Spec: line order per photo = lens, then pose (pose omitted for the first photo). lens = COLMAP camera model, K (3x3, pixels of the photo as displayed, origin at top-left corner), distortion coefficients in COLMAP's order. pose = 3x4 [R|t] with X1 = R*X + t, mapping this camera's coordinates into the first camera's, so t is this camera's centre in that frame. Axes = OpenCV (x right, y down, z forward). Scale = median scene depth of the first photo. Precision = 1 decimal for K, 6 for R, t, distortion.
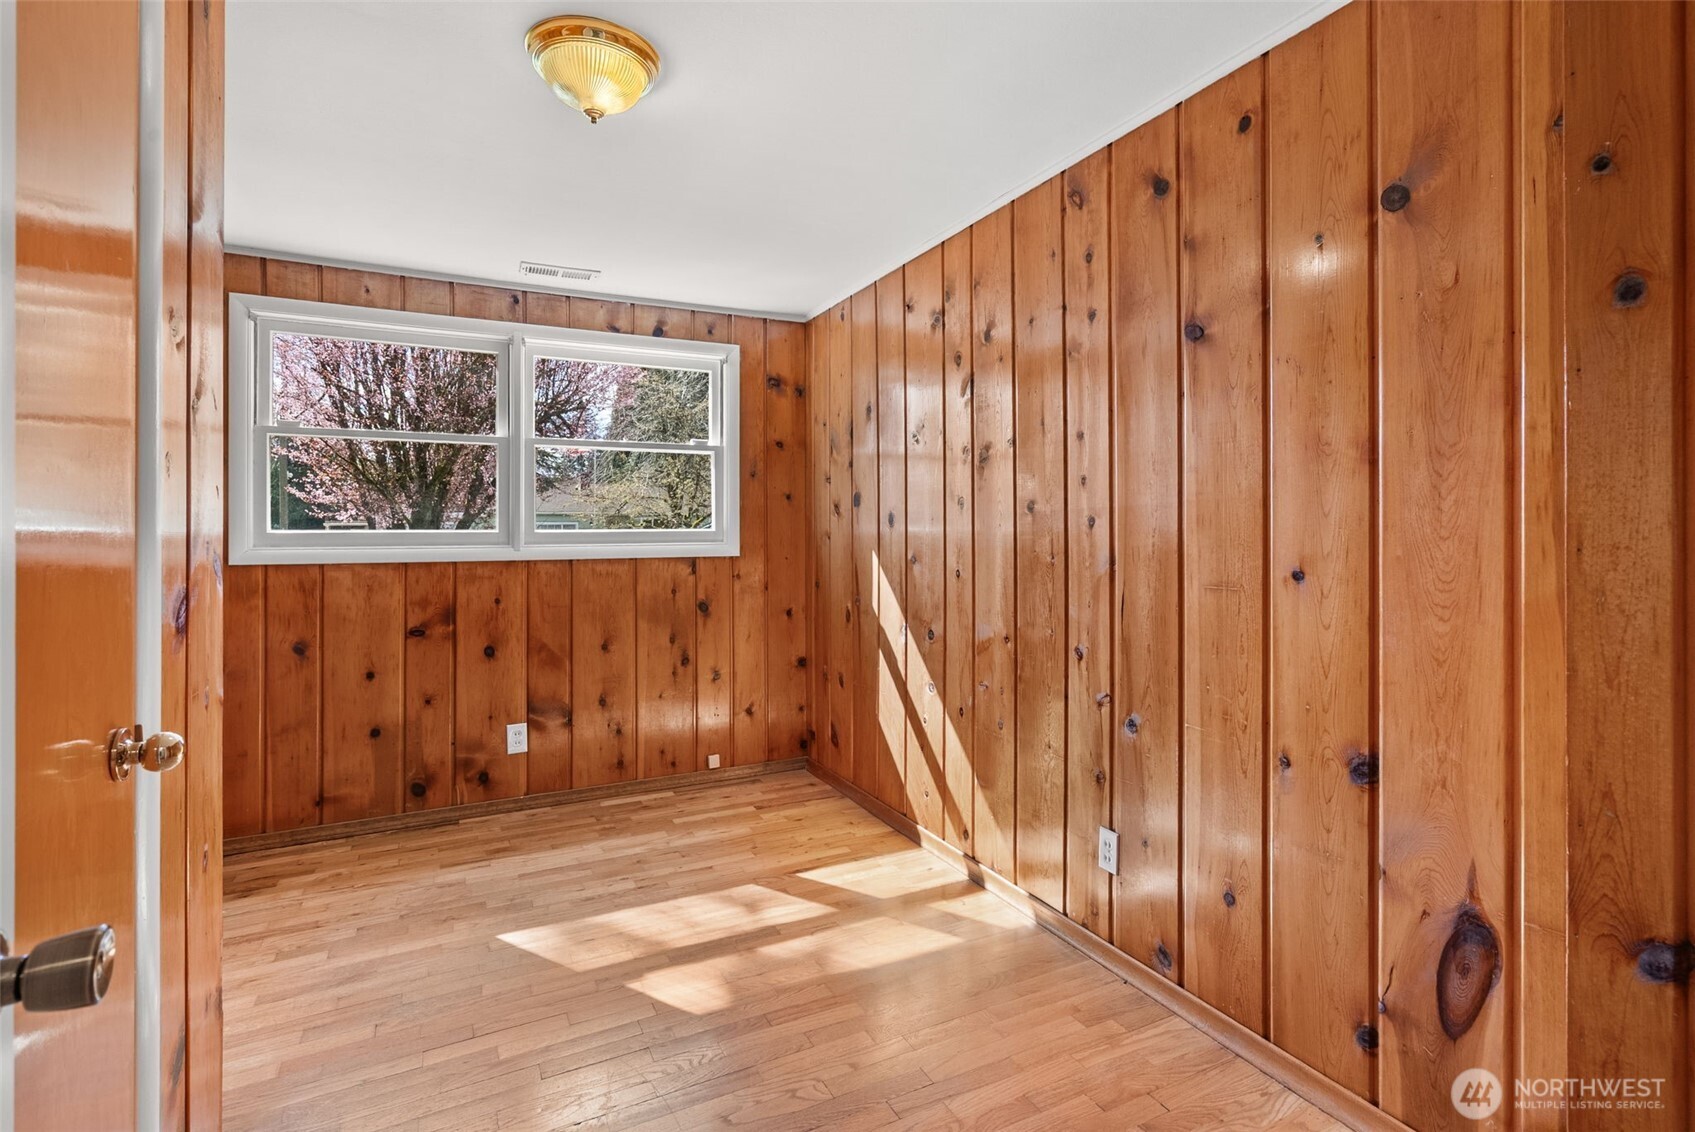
lens RADIAL K [[768.6, 0, 851.0], [0, 768.6, 530.9], [0, 0, 1]] dist [0.000104, 0.000271]
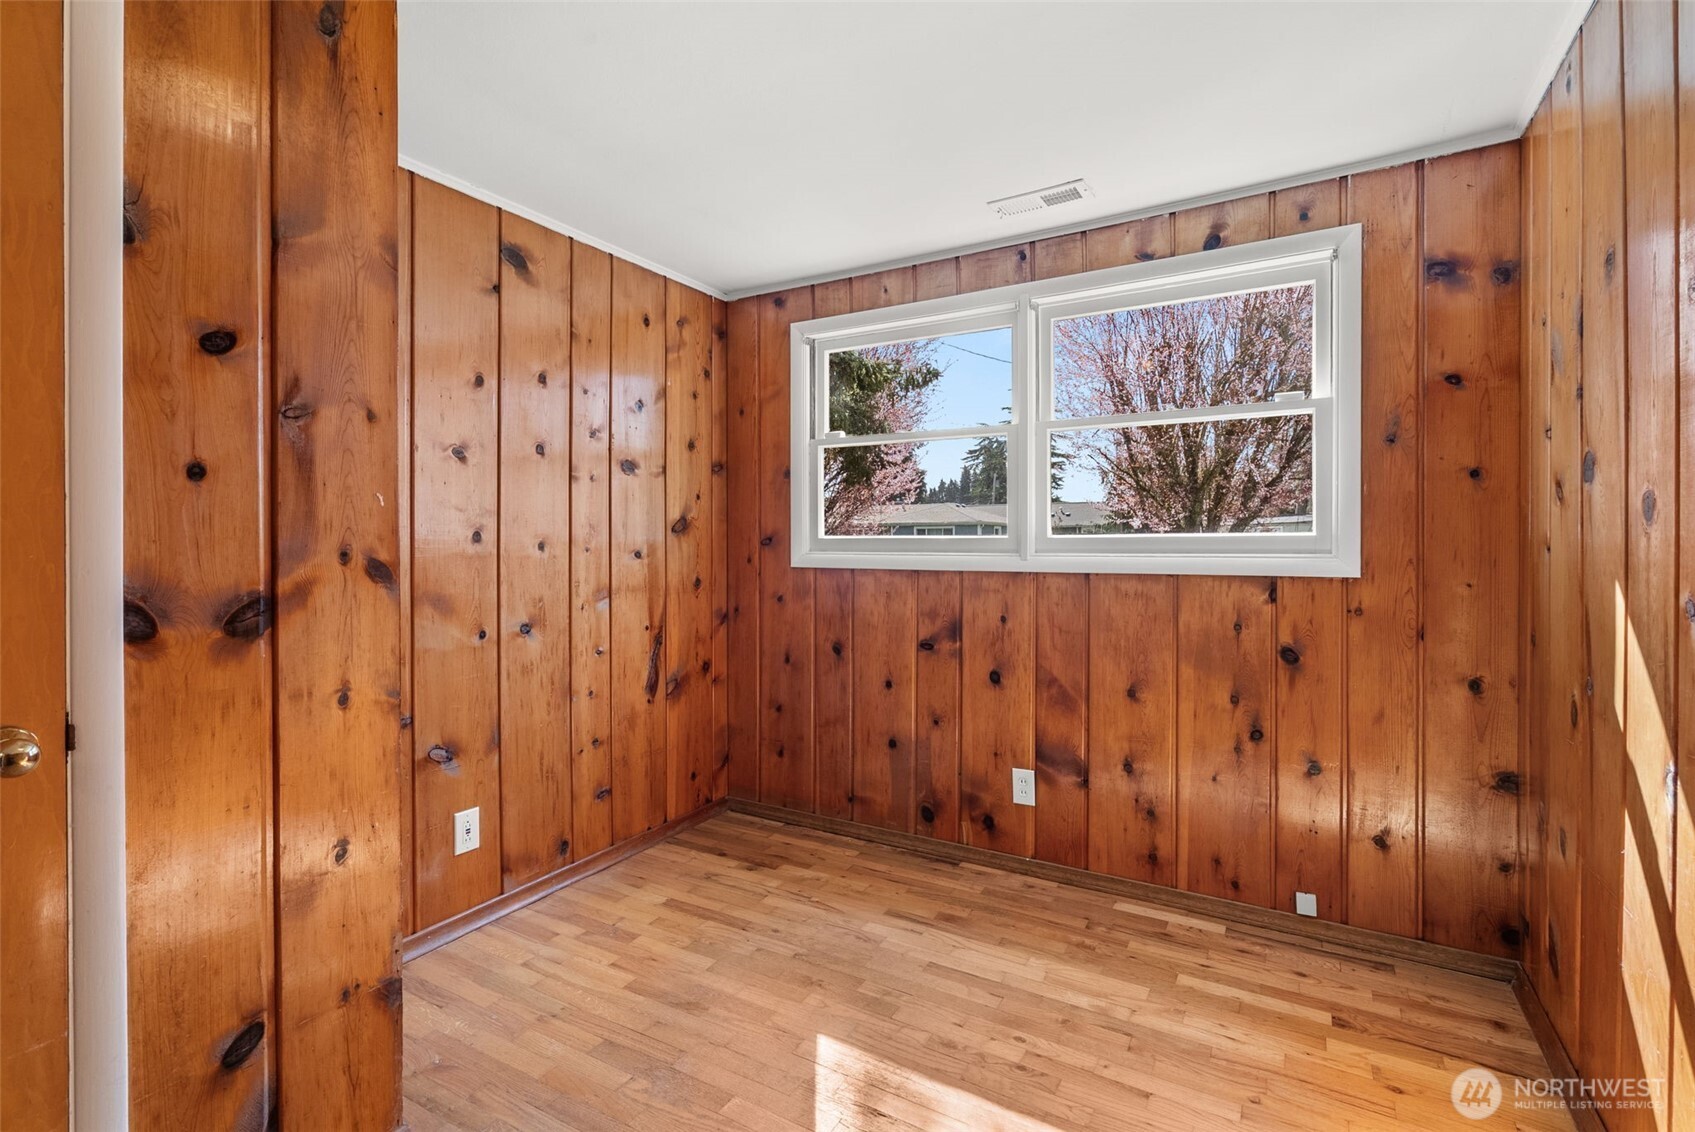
lens RADIAL K [[772.1, 0, 842.3], [0, 772.1, 544.8], [0, 0, 1]] dist [-0.001785, 0.001013]
pose [[0.550829, 0.007248, -0.834586, 0.151874], [0.001606, 0.999951, 0.009744, 0.000839], [0.834616, -0.006708, 0.550791, 0.383350]]
